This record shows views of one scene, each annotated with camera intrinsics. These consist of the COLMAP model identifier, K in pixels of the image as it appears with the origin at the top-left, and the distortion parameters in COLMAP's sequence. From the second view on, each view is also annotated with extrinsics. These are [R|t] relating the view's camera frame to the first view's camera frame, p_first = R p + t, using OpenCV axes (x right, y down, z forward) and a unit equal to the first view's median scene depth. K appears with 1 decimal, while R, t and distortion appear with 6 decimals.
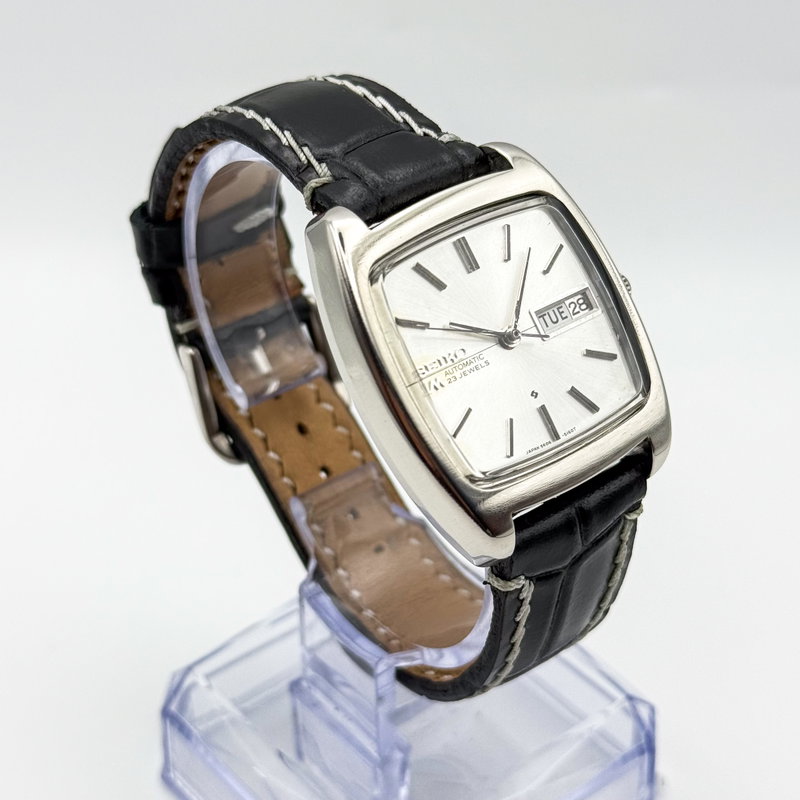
lens RADIAL K [[1863.9, 0, 400.0], [0, 1863.9, 400.0], [0, 0, 1]] dist [0.015231, 0.022138]
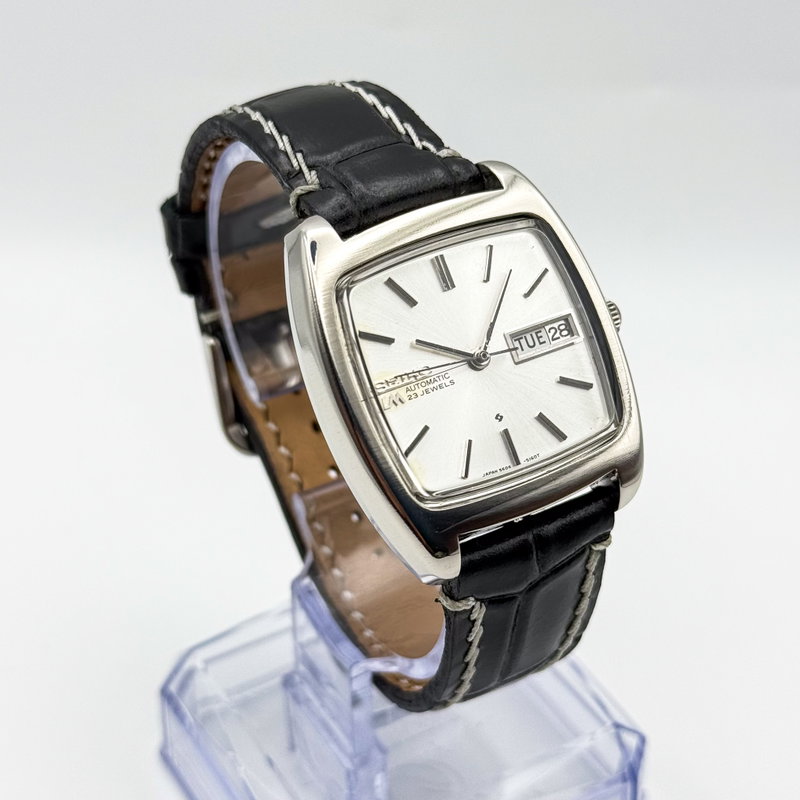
lens RADIAL K [[1863.9, 0, 400.0], [0, 1863.9, 400.0], [0, 0, 1]] dist [0.015231, 0.022138]
pose [[0.989220, 0.084264, -0.119768, 0.132213], [-0.082575, 0.996404, 0.018999, -0.025722], [0.120938, -0.008905, 0.992620, 0.003812]]
